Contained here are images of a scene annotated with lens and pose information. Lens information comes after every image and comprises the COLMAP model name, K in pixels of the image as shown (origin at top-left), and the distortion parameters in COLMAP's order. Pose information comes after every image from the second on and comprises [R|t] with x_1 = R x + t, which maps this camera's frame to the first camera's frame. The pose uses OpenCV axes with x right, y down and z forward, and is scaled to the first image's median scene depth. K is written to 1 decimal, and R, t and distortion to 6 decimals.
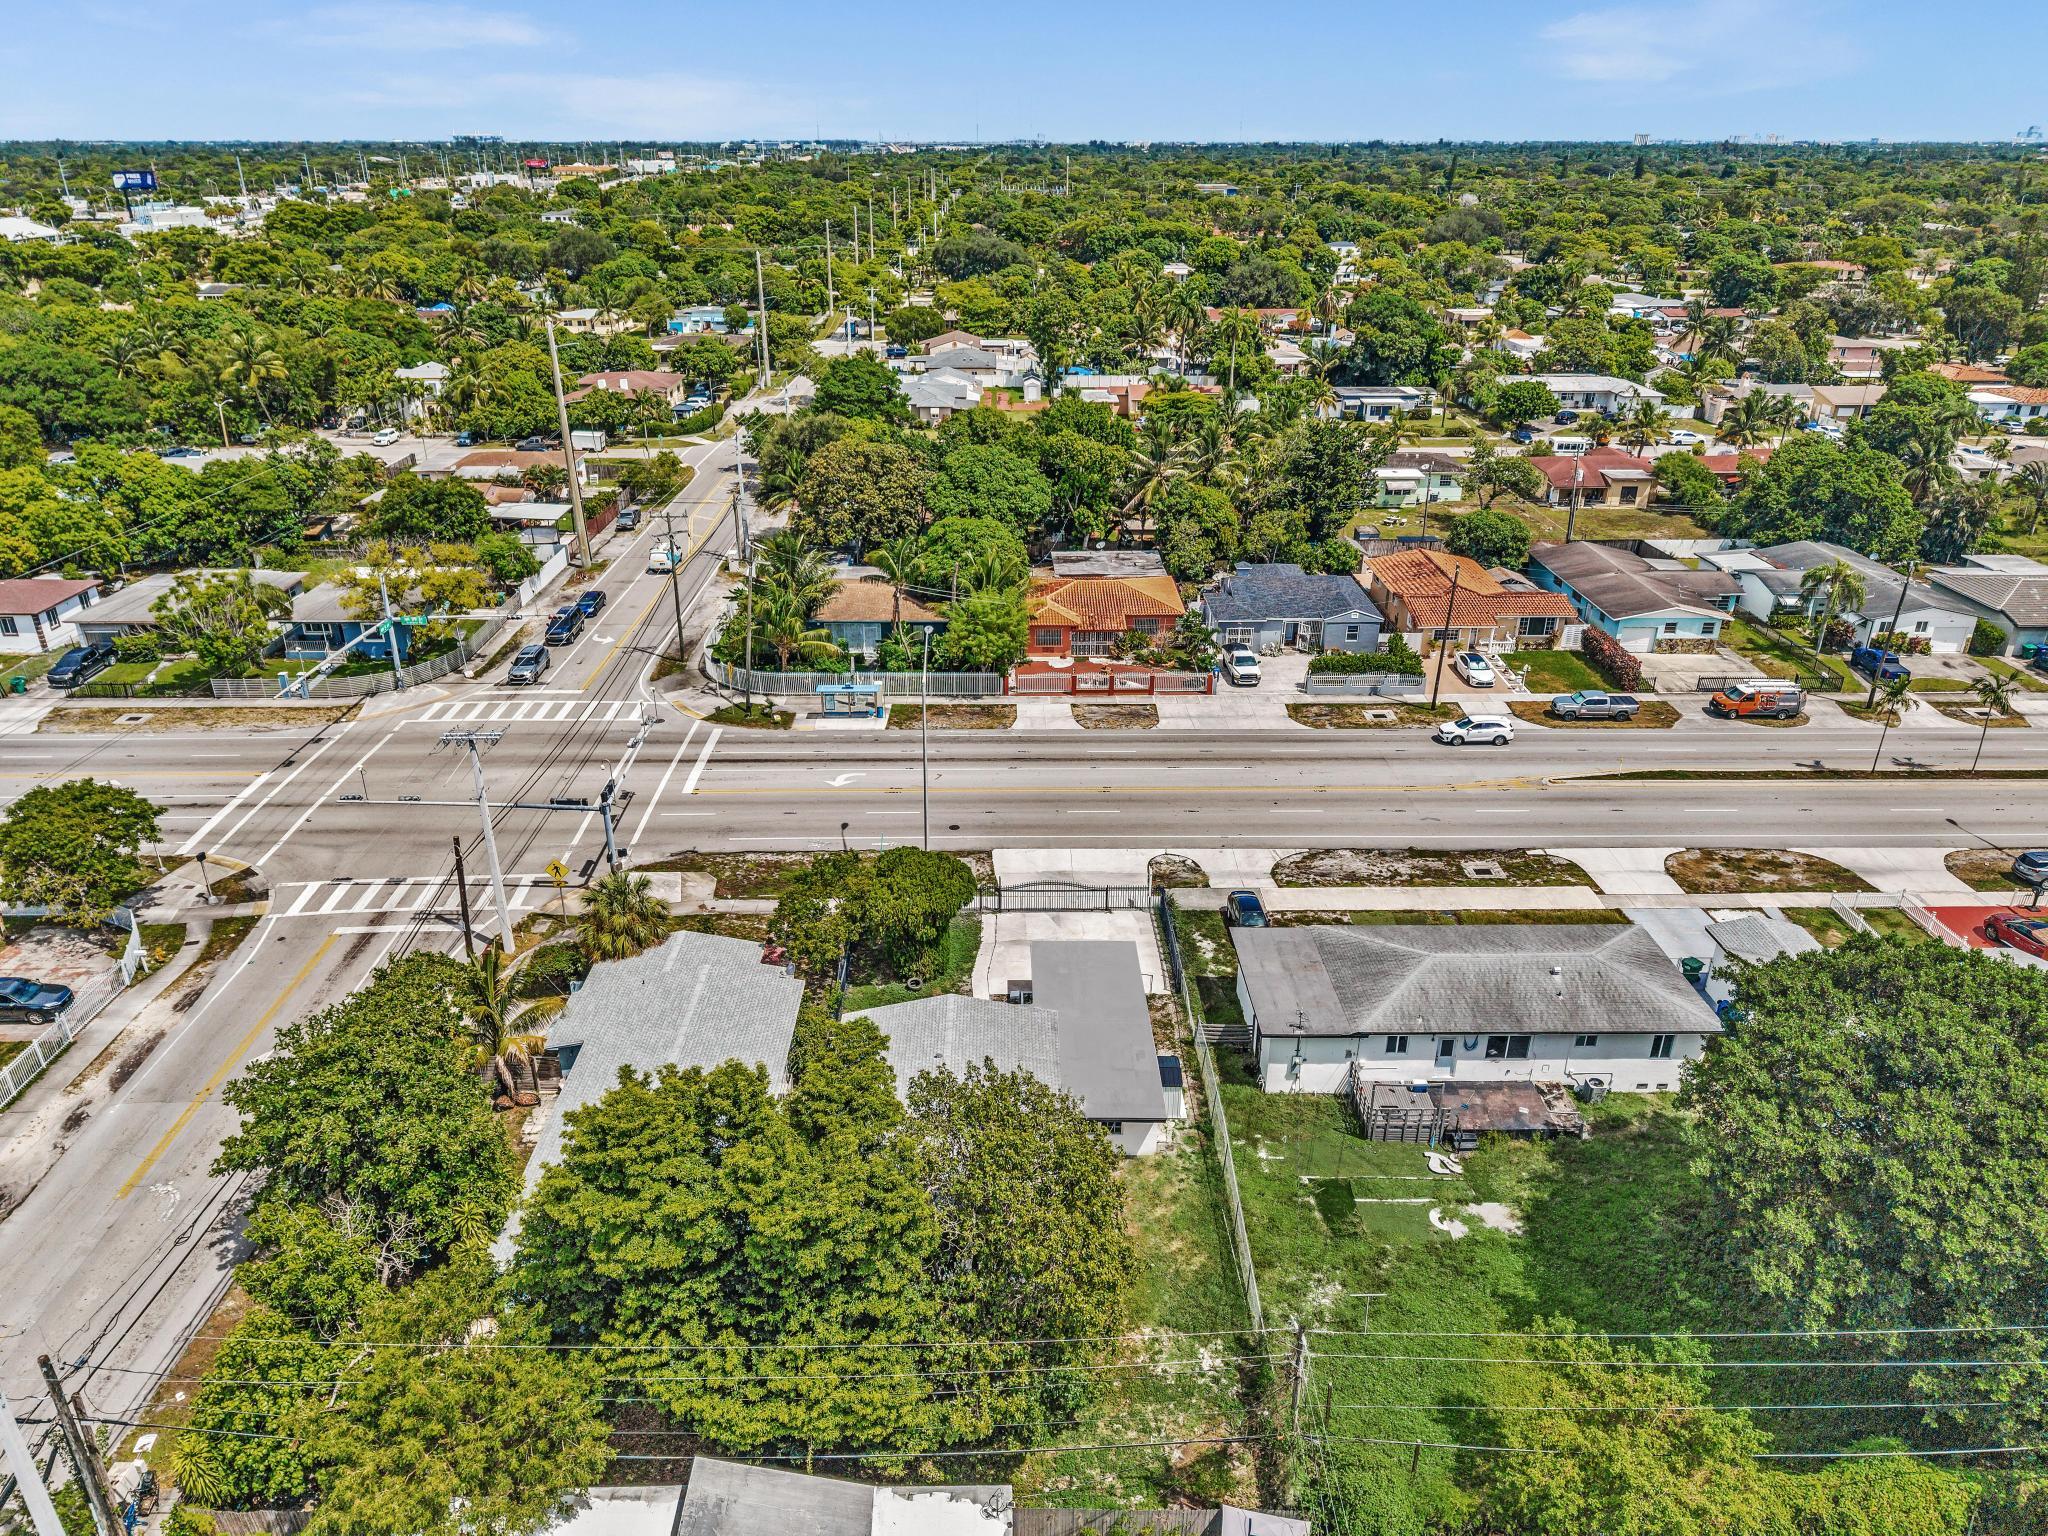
lens RADIAL K [[1354.8, 0, 1012.1], [0, 1354.8, 766.0], [0, 0, 1]] dist [0.021136, -0.028953]
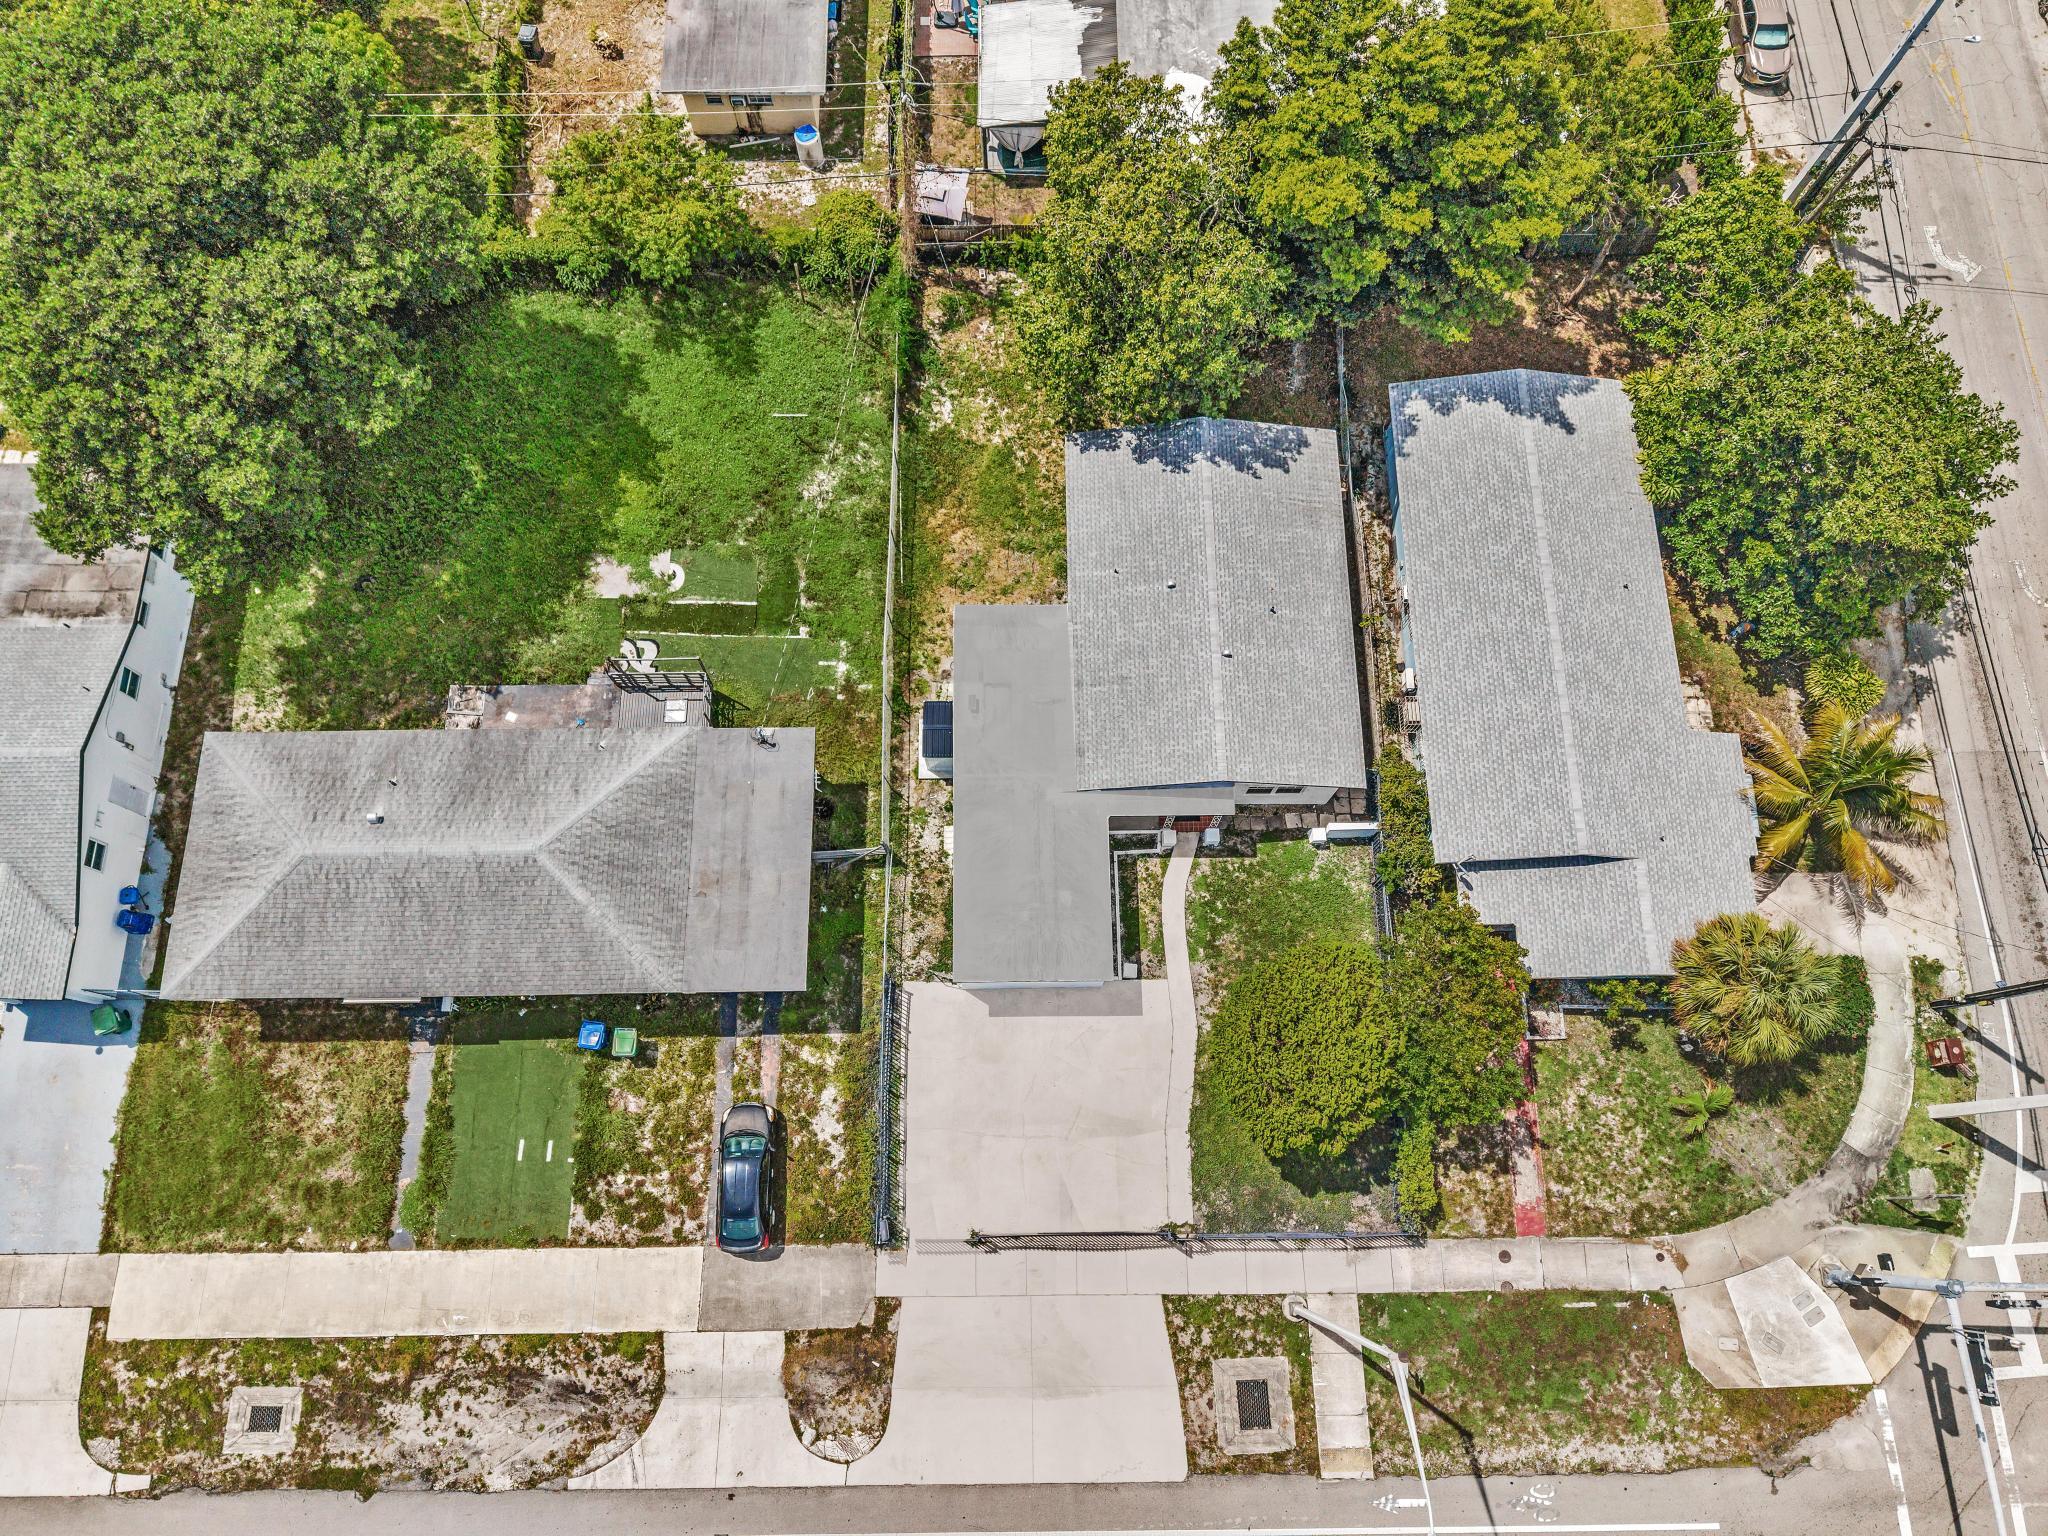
lens RADIAL K [[1354.8, 0, 1009.9], [0, 1354.8, 780.3], [0, 0, 1]] dist [0.021136, -0.028953]
pose [[-0.999999, 0.000391, 0.001631, 0.061927], [0.001567, -0.128728, 0.991679, -0.493074], [0.000598, 0.991680, 0.128727, 0.803754]]
